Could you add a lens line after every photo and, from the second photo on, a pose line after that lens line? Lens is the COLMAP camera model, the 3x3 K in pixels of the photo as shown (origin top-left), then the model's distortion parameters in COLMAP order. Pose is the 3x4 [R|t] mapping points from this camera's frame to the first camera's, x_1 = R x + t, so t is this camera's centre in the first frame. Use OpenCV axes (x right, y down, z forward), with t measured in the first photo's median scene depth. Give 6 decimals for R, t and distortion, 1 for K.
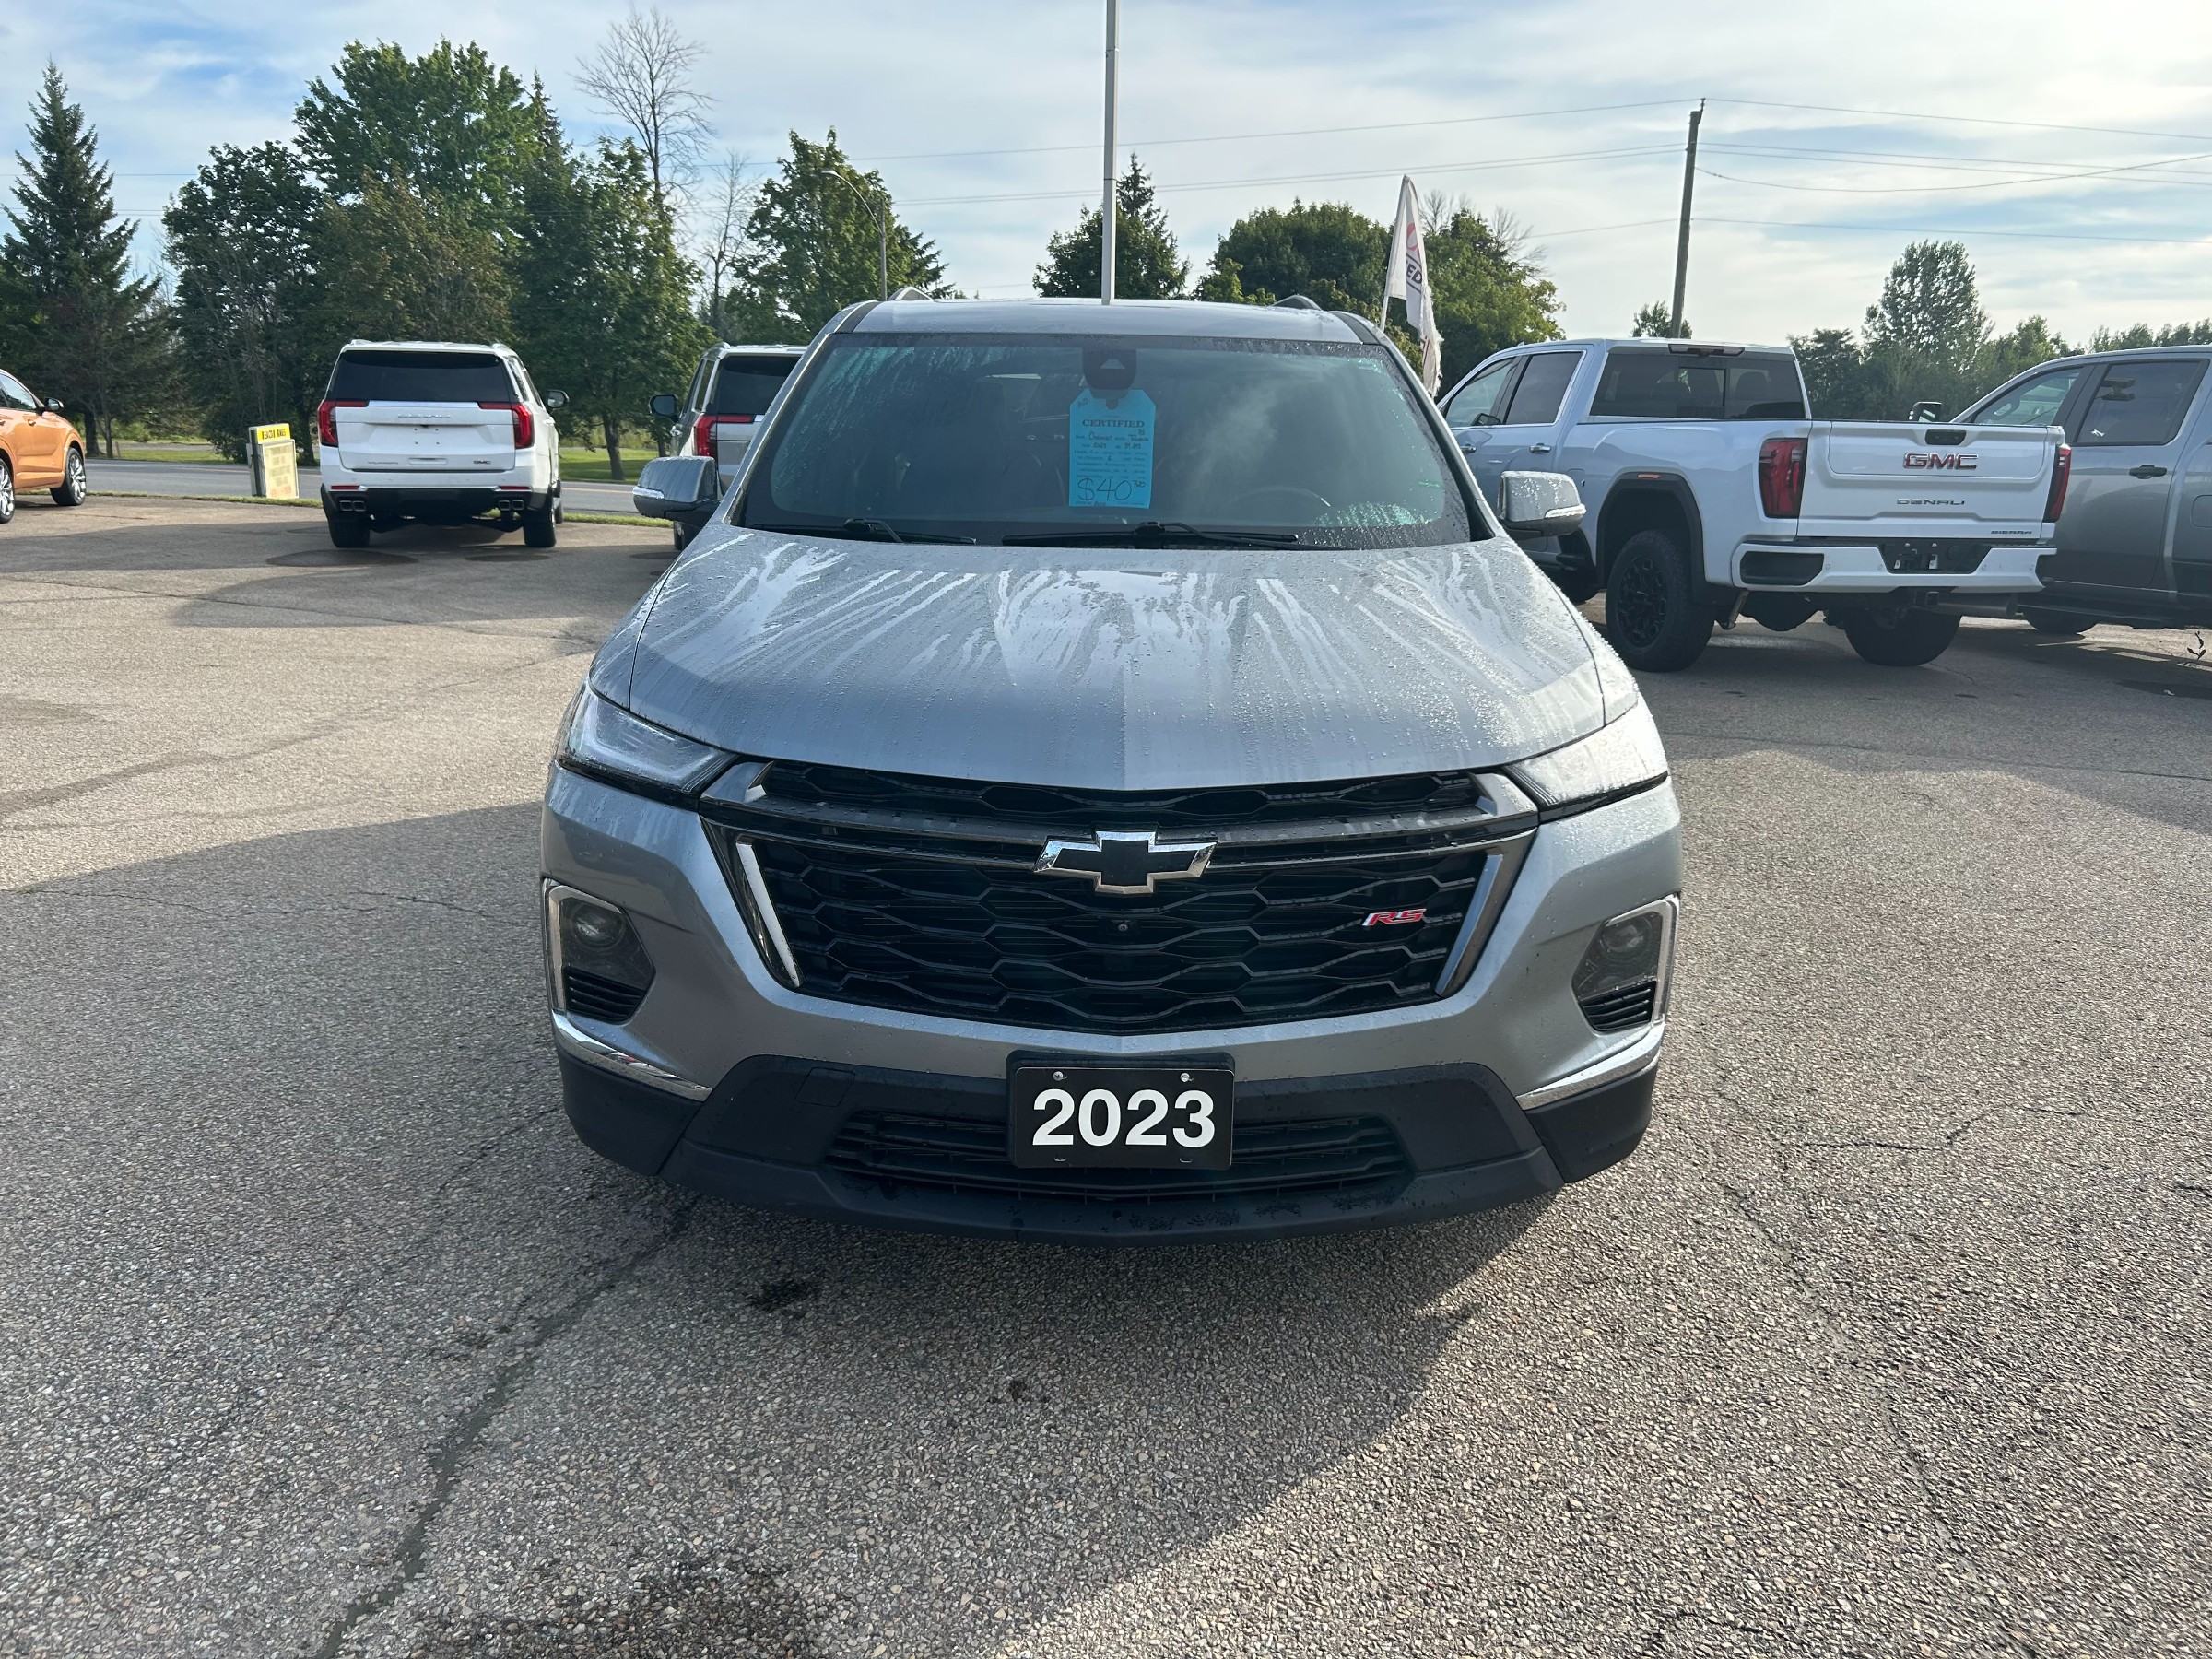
lens RADIAL K [[1668.7, 0, 1104.6], [0, 1668.7, 892.7], [0, 0, 1]] dist [0.030102, -0.046497]
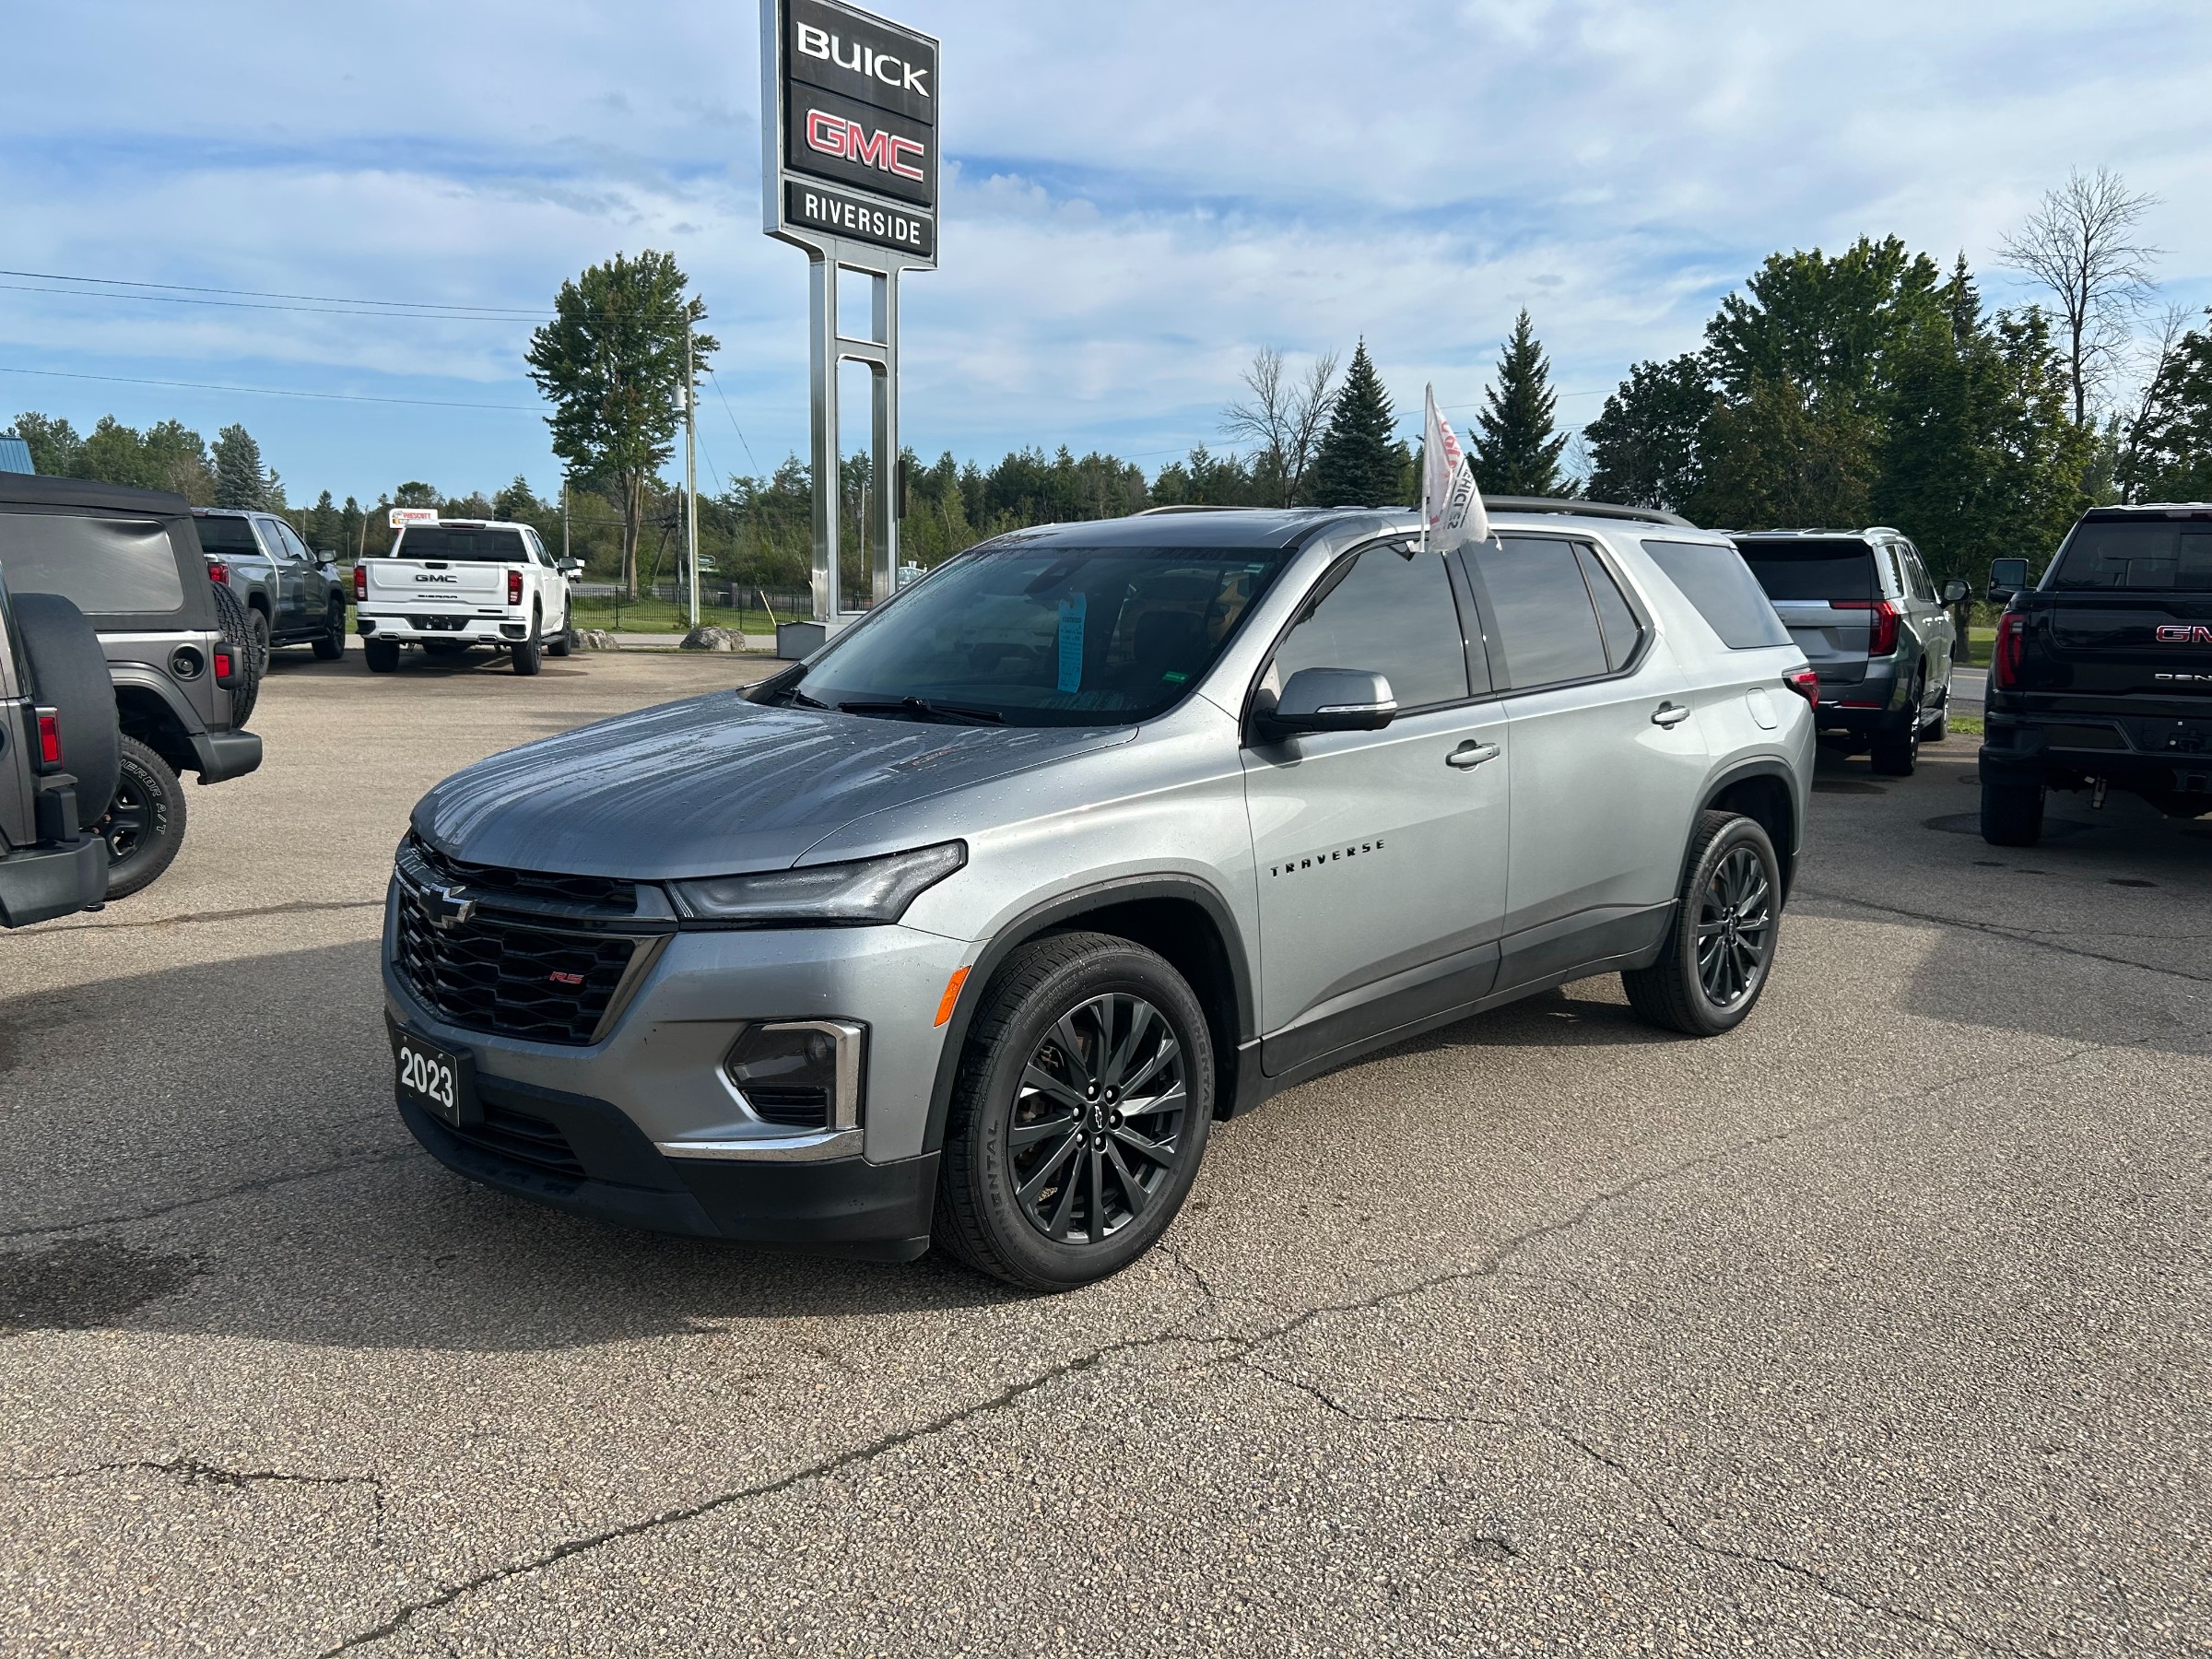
lens RADIAL K [[1665.9, 0, 1105.4], [0, 1665.9, 900.3], [0, 0, 1]] dist [0.028750, -0.013671]
pose [[0.678760, 0.124471, -0.723734, 0.086600], [-0.193749, 0.980965, -0.012998, -0.006884], [0.708340, 0.149045, 0.689956, 0.021355]]
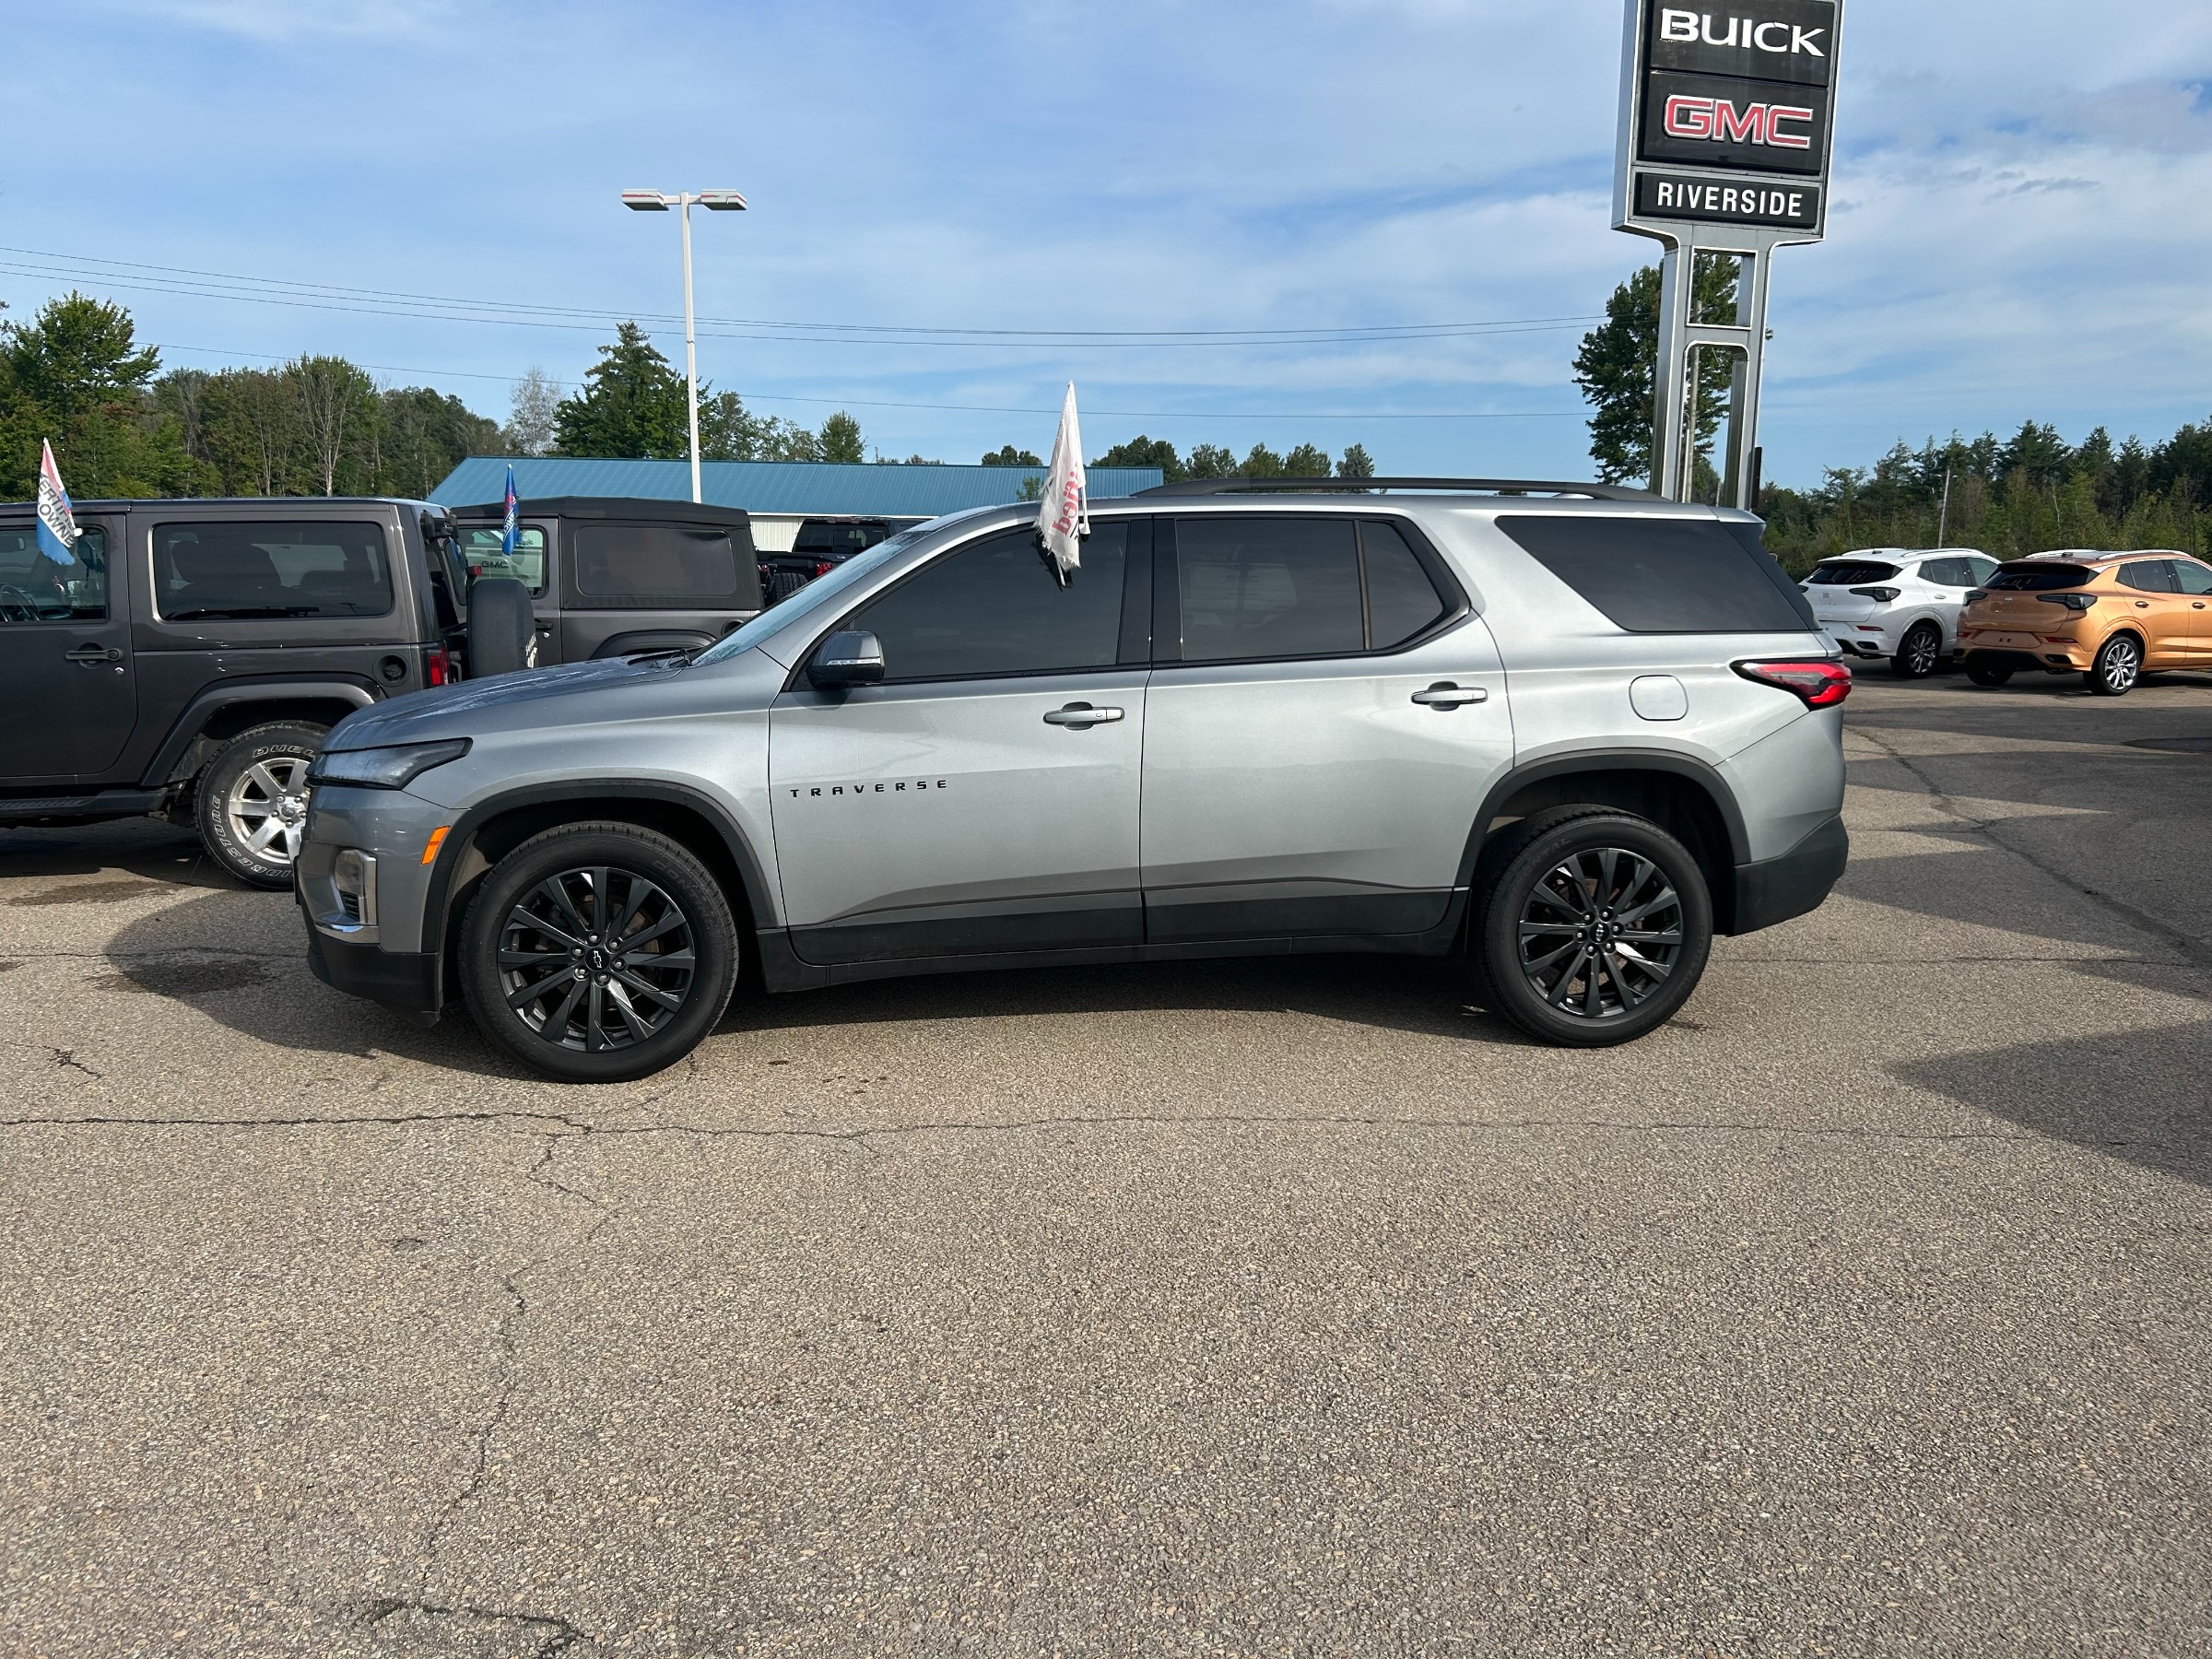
lens RADIAL K [[1665.9, 0, 1105.4], [0, 1665.9, 900.3], [0, 0, 1]] dist [0.028750, -0.013671]
pose [[0.113101, 0.171443, -0.978681, 0.143814], [-0.270285, 0.953164, 0.135737, -0.026631], [0.956114, 0.249171, 0.154142, 0.099750]]
